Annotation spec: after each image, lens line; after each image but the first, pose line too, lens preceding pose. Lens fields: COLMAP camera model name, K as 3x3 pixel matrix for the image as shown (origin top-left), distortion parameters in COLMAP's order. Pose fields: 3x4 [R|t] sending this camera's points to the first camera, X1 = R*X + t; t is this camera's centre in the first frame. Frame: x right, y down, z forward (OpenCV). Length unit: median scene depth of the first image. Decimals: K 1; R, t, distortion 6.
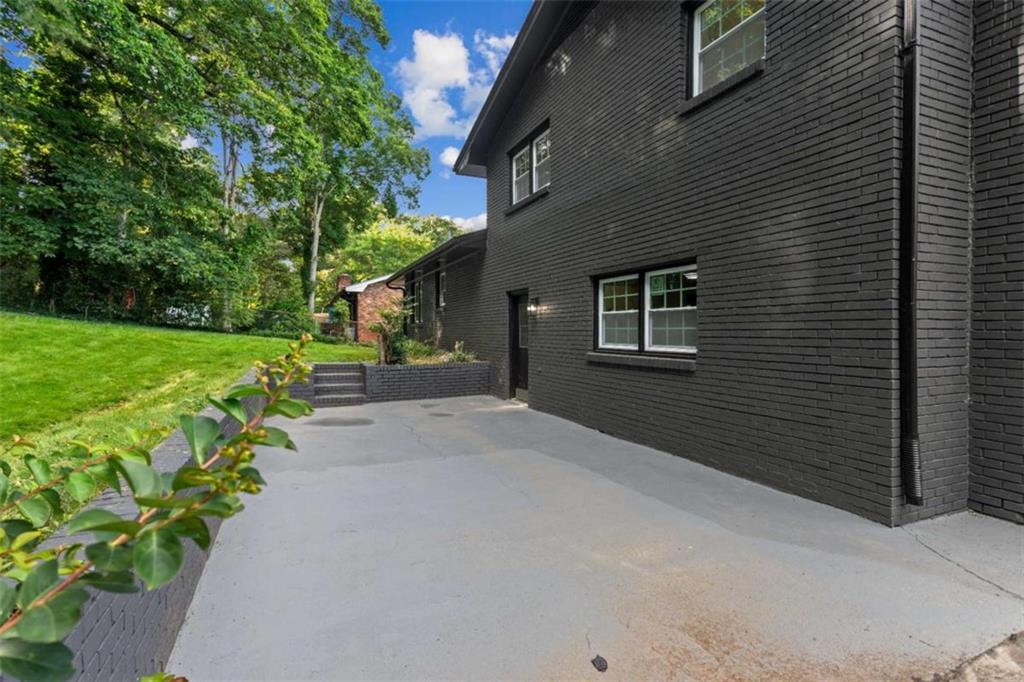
lens RADIAL K [[485.6, 0, 504.3], [0, 485.6, 337.3], [0, 0, 1]] dist [0.001255, 0.000314]
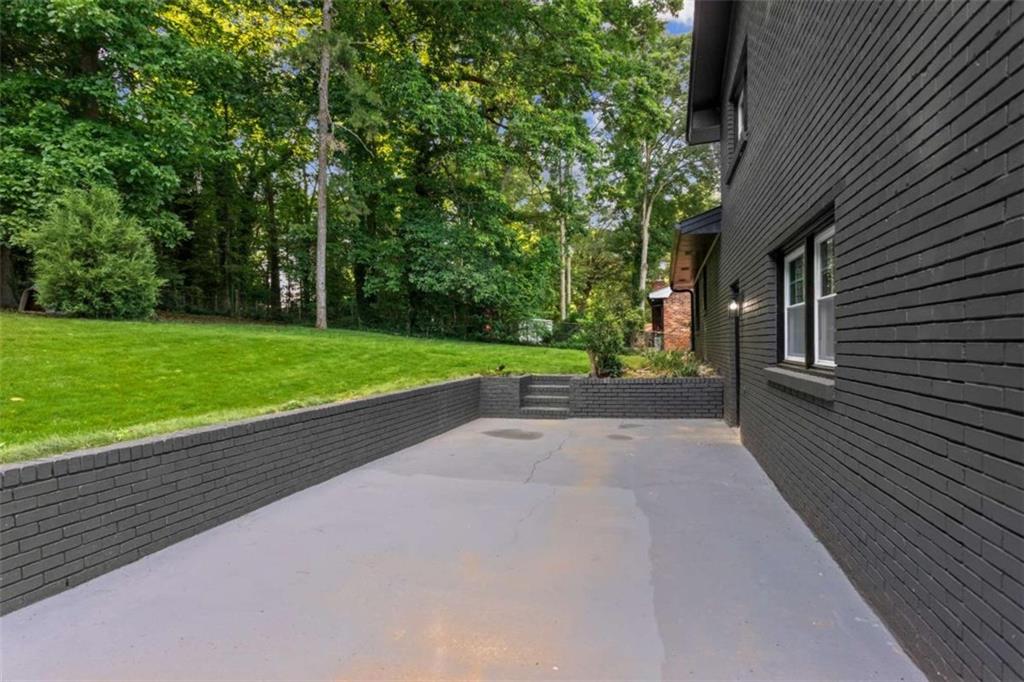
lens RADIAL K [[513.4, 0, 487.8], [0, 513.4, 365.4], [0, 0, 1]] dist [0.000687, 0.000142]
pose [[0.747528, 0.008723, -0.664174, 0.180660], [0.014151, 0.999478, 0.029054, 0.001354], [0.664080, -0.031118, 0.747014, 0.103241]]
